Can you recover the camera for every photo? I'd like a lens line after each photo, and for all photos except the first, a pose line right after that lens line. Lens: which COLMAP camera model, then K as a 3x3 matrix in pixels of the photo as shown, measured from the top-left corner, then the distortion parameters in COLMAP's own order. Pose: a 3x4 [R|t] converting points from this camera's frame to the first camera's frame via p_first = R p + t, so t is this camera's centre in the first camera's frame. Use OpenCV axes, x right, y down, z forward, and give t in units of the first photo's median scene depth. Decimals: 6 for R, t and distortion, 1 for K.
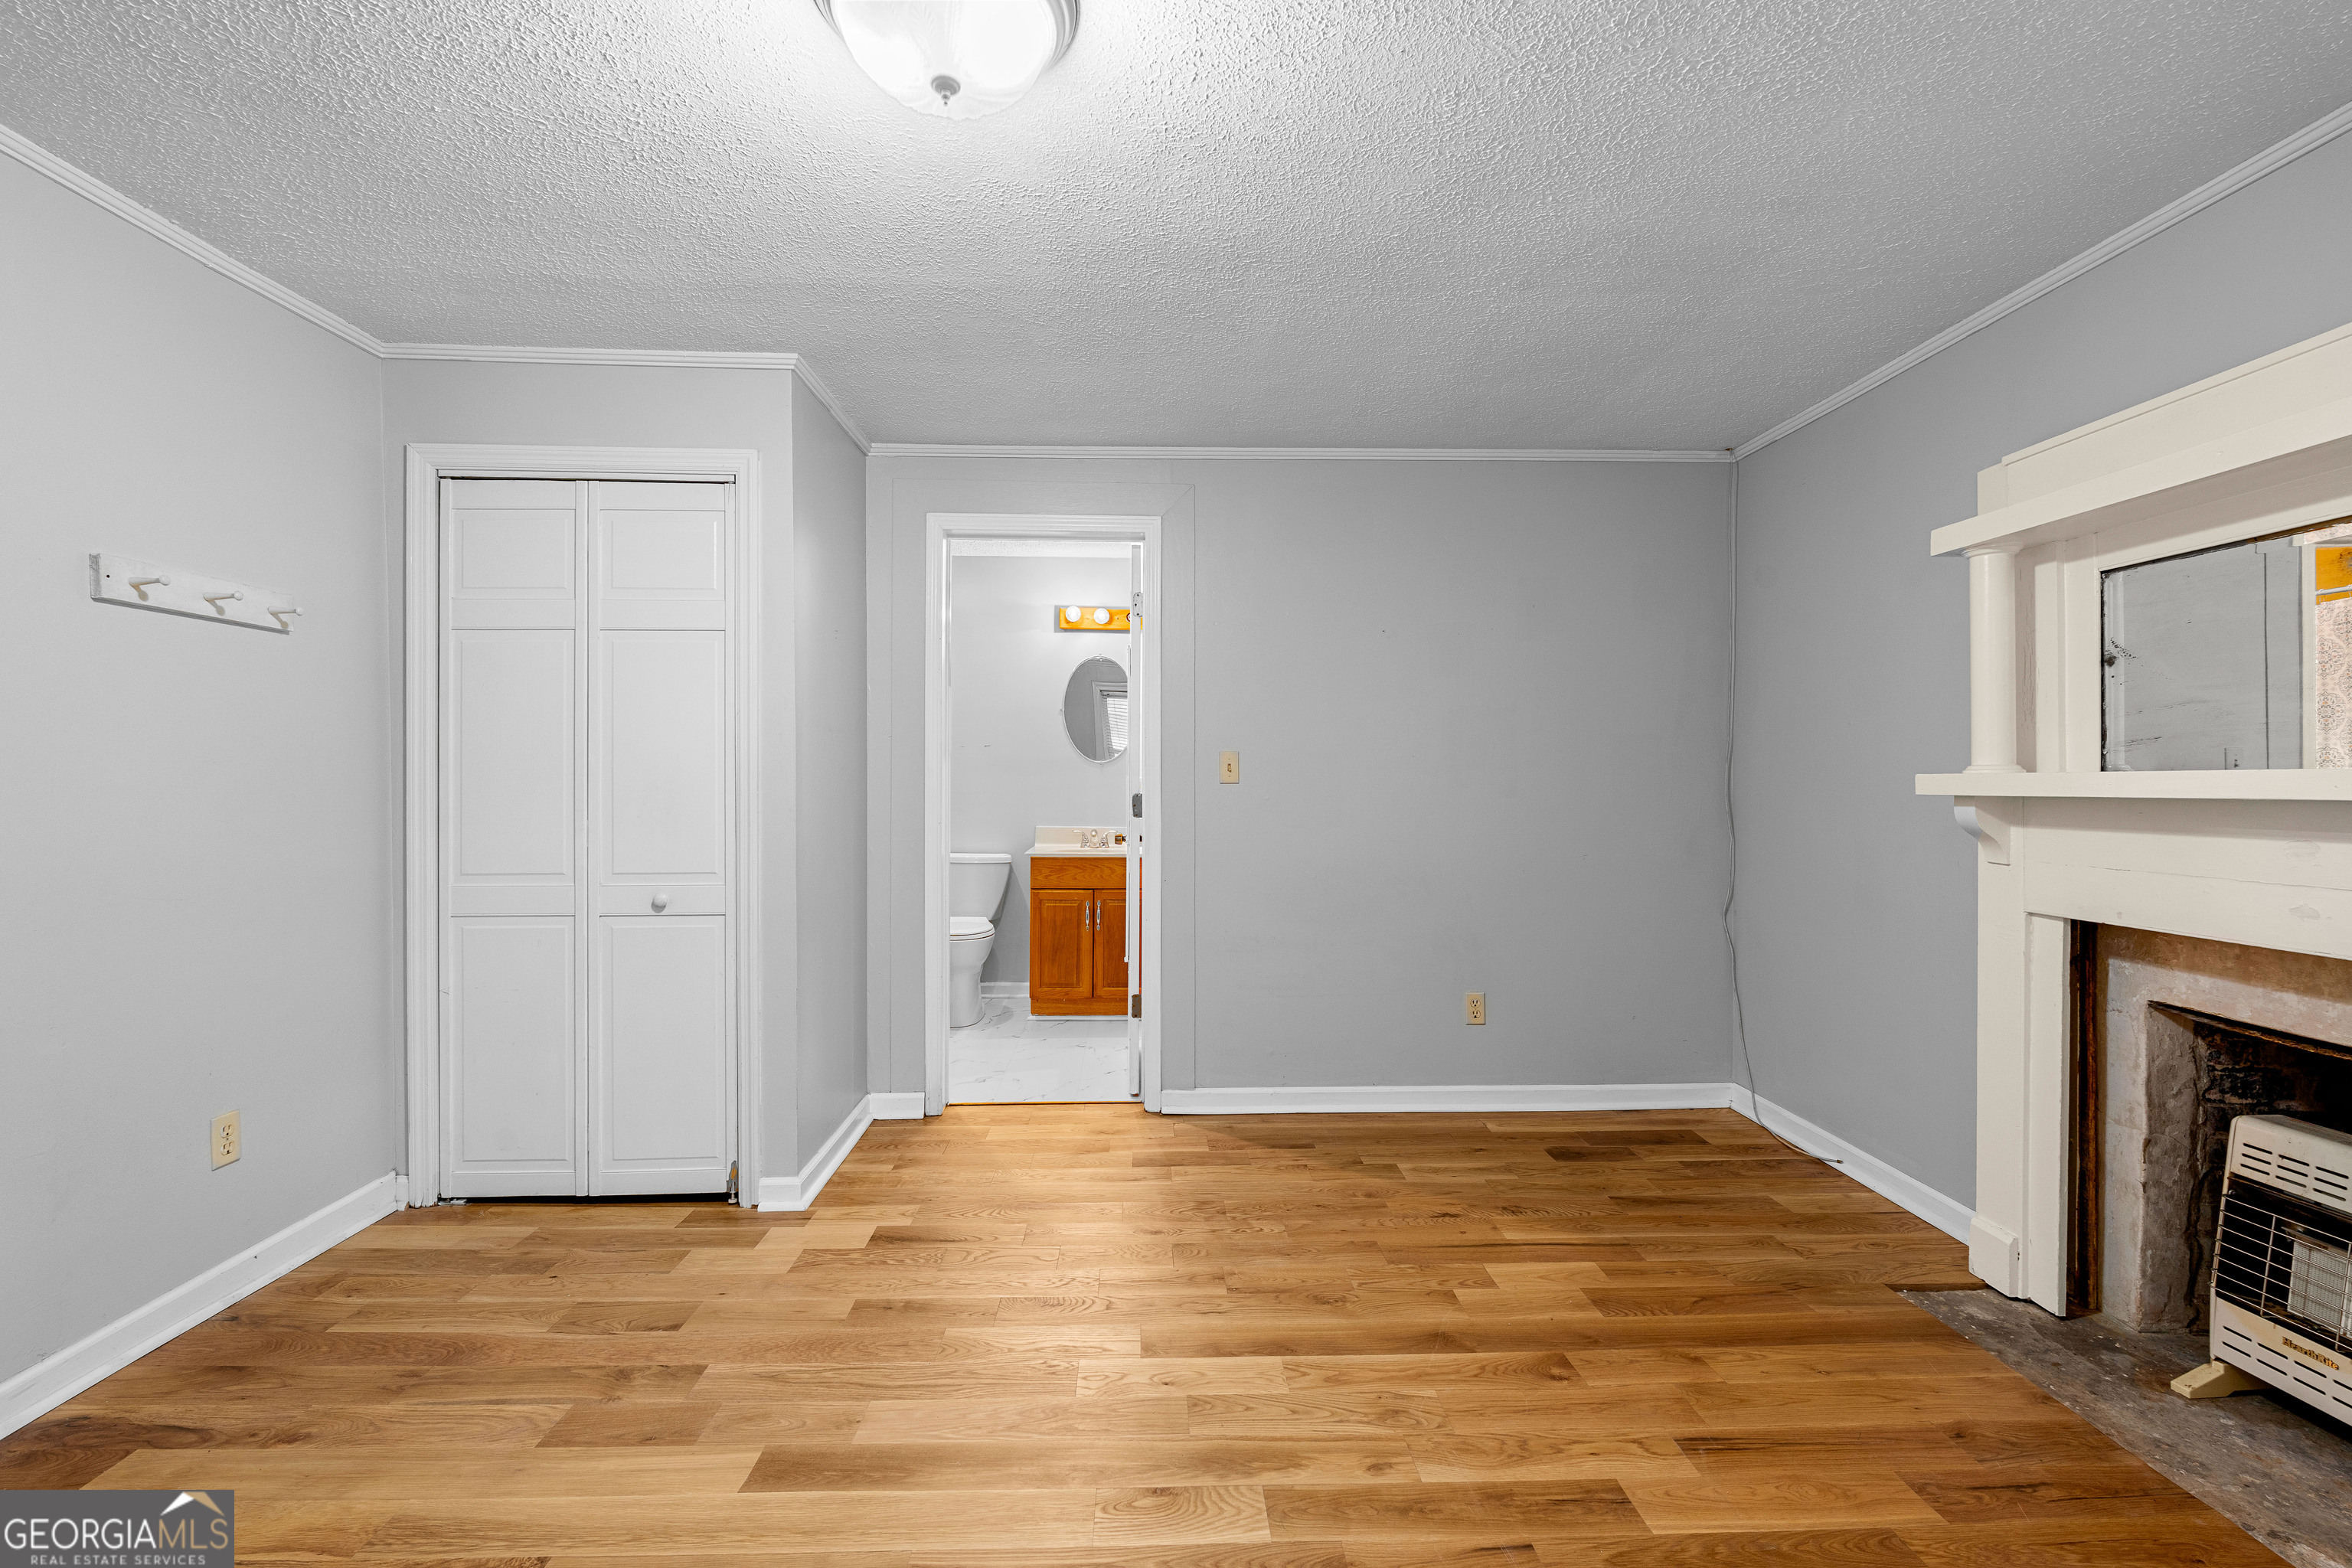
lens RADIAL K [[1041.4, 0, 1178.1], [0, 1041.4, 776.4], [0, 0, 1]] dist [-0.005008, 0.001167]
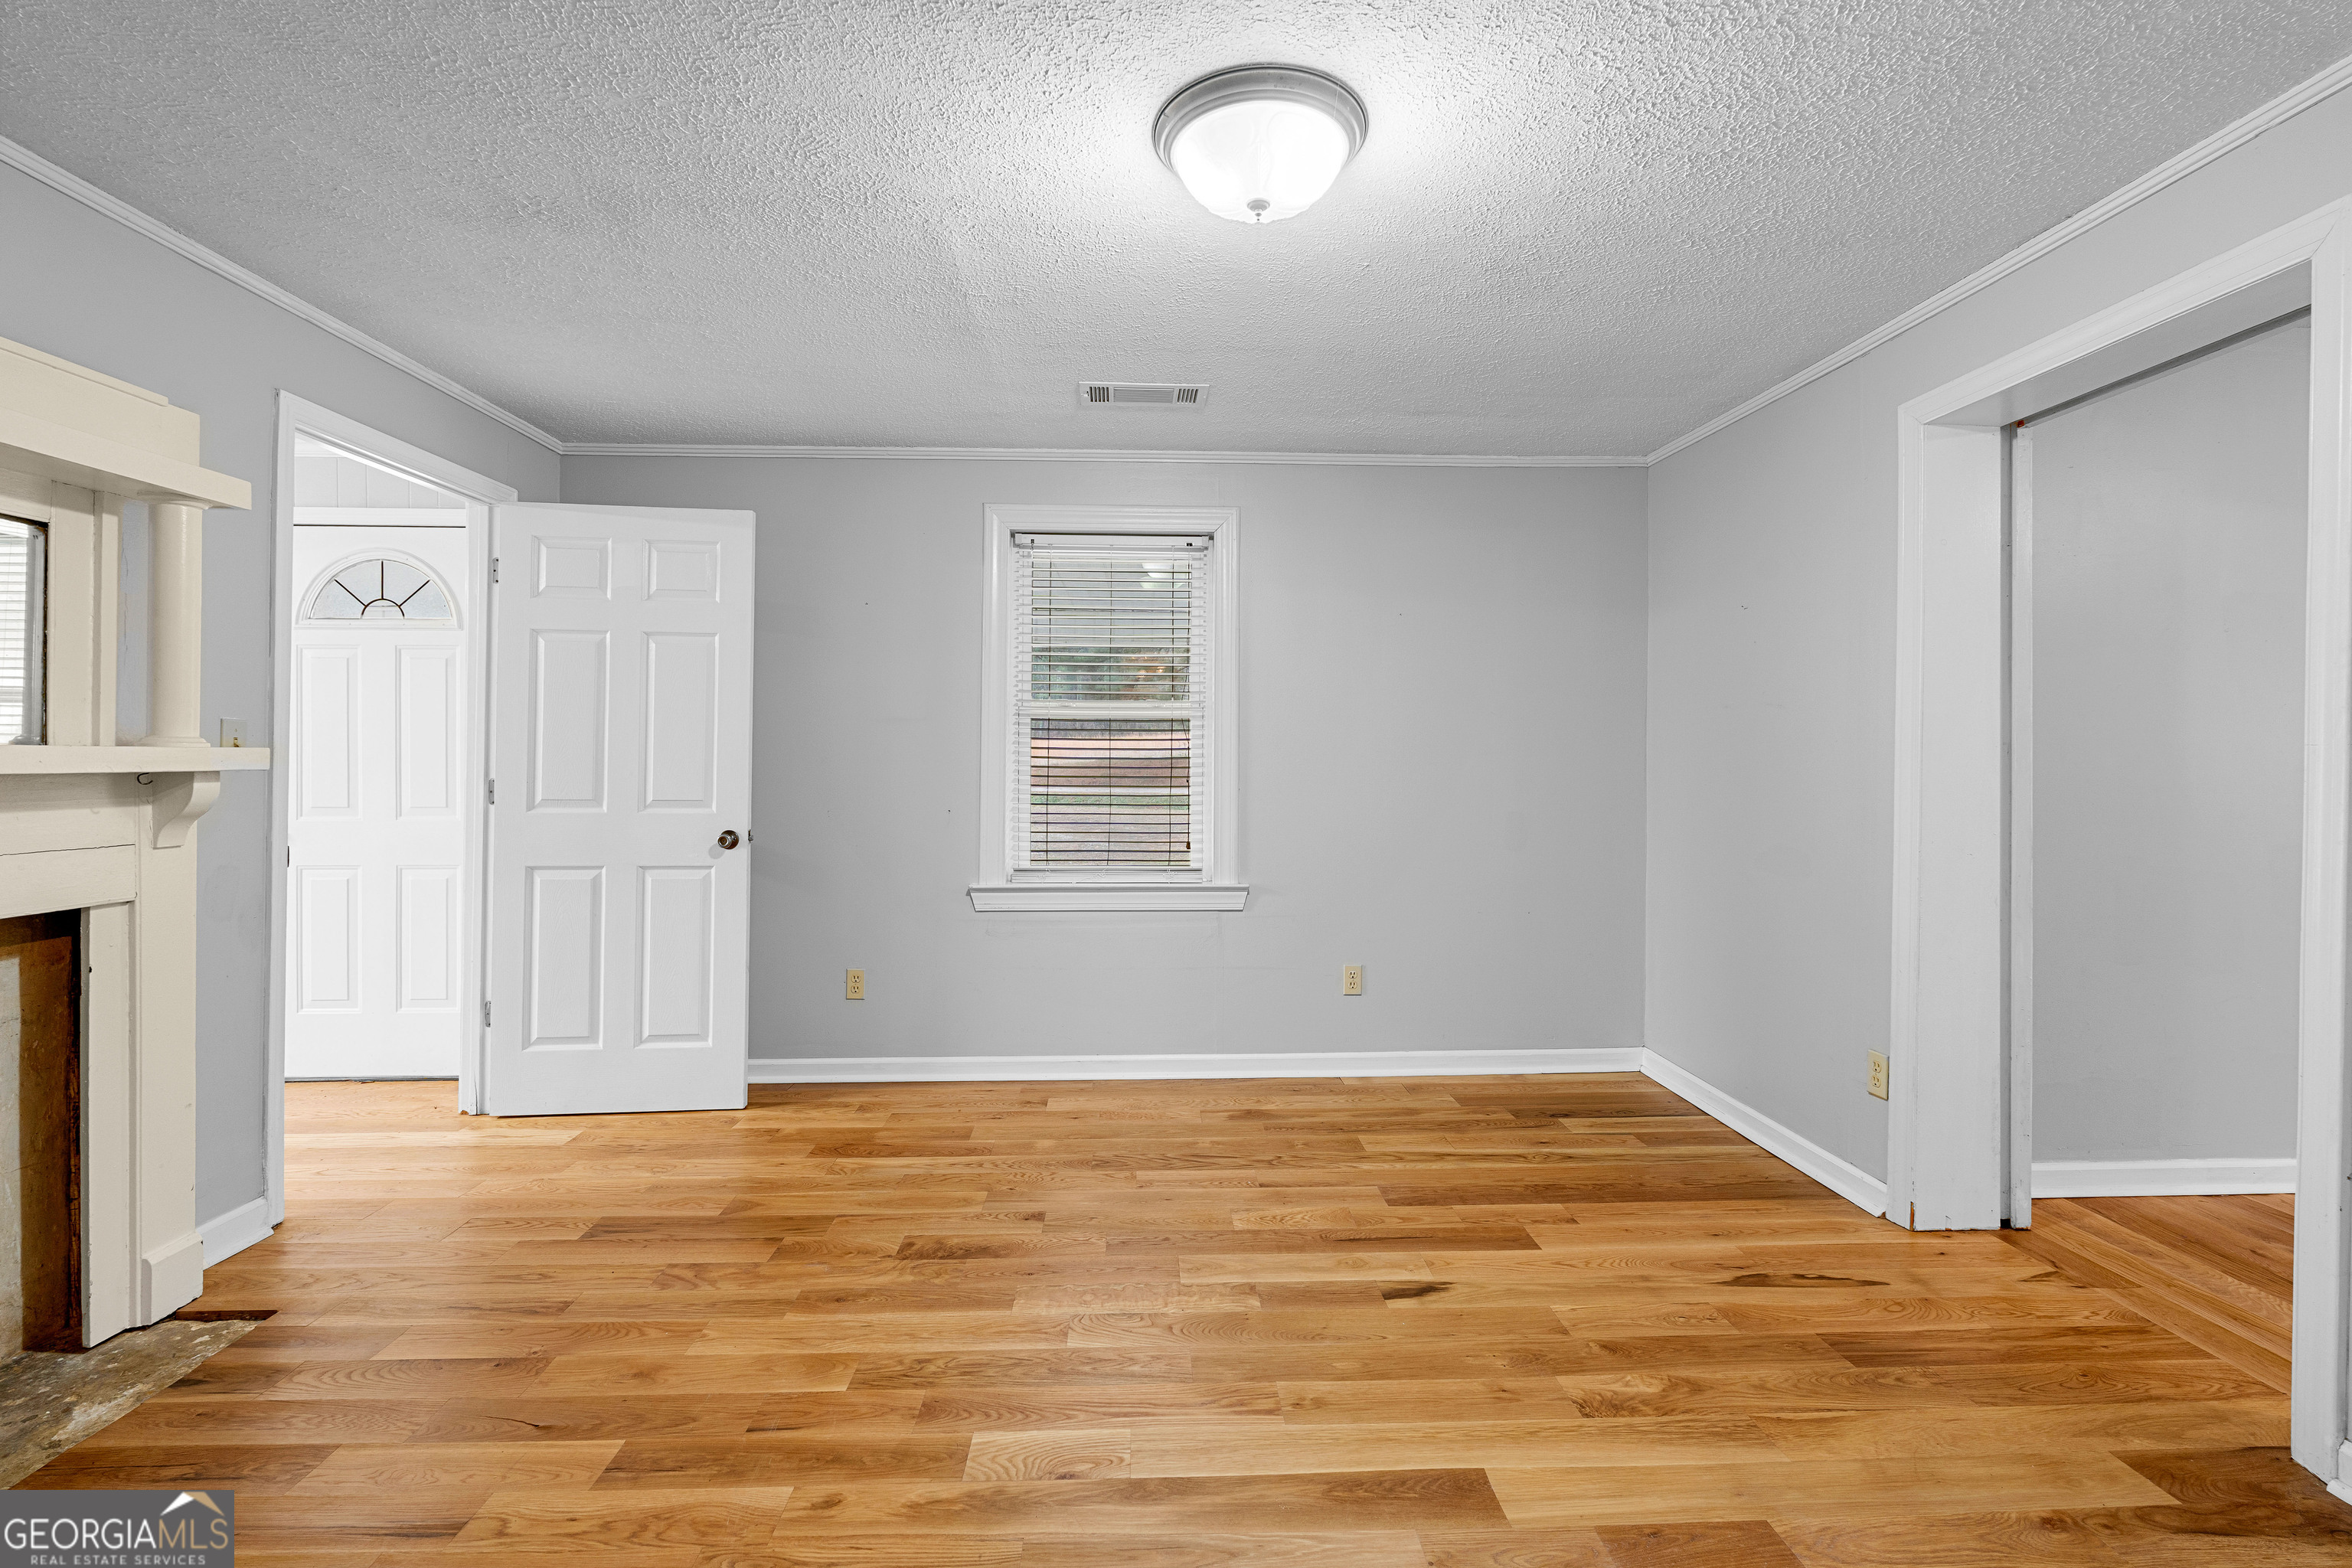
lens RADIAL K [[1041.4, 0, 1176.1], [0, 1041.4, 763.3], [0, 0, 1]] dist [-0.005008, 0.001167]
pose [[-0.999982, -0.005273, -0.002877, -0.115770], [-0.005287, 0.999975, 0.004716, -0.001512], [0.002852, 0.004731, -0.999985, 1.983036]]
